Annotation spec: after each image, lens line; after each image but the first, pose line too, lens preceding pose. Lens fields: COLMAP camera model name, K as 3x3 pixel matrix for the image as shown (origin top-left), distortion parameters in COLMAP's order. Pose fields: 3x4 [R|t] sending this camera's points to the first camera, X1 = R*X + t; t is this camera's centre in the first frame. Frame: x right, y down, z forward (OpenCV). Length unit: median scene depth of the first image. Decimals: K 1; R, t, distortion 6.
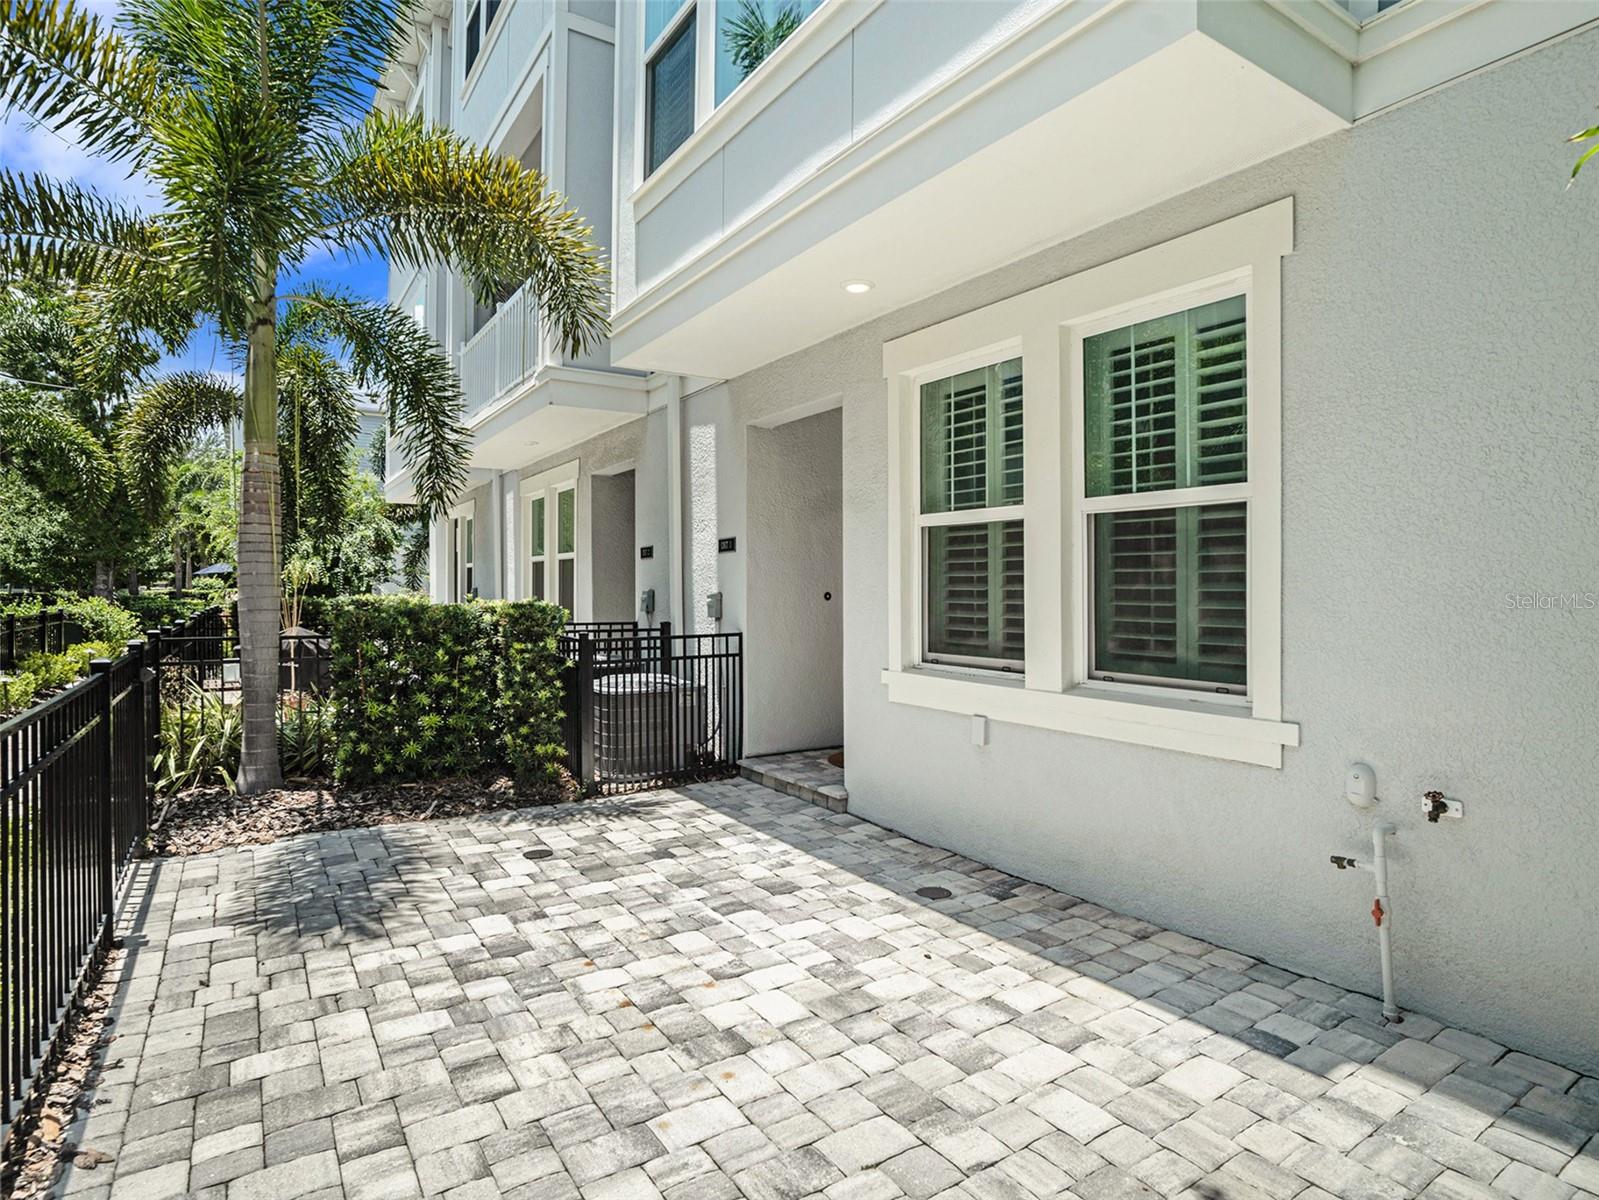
lens RADIAL K [[875.7, 0, 799.5], [0, 875.7, 600.0], [0, 0, 1]] dist [-0.057054, 0.037486]
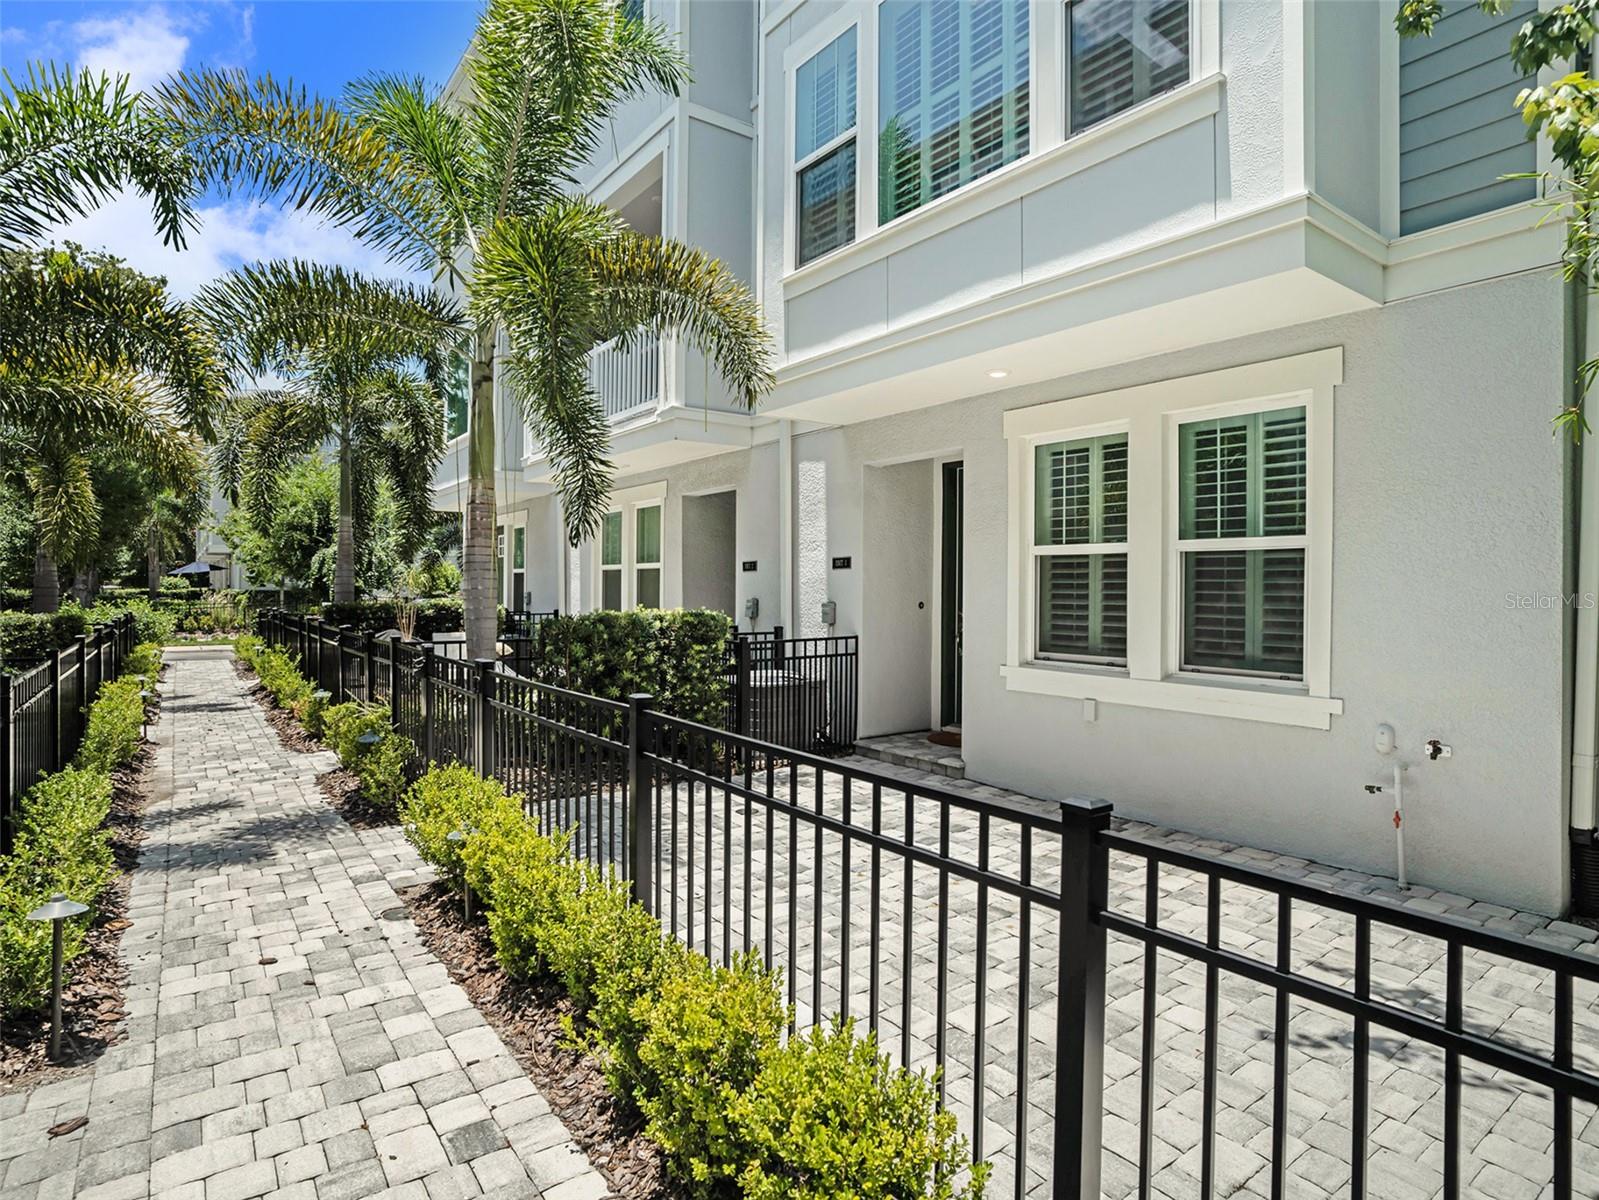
lens RADIAL K [[881.9, 0, 787.3], [0, 881.9, 606.5], [0, 0, 1]] dist [-0.080450, 0.044220]
pose [[0.998596, 0.001061, 0.052957, -0.295087], [-0.001544, 0.999958, 0.009087, -0.018791], [-0.052945, -0.009156, 0.998555, -0.277612]]
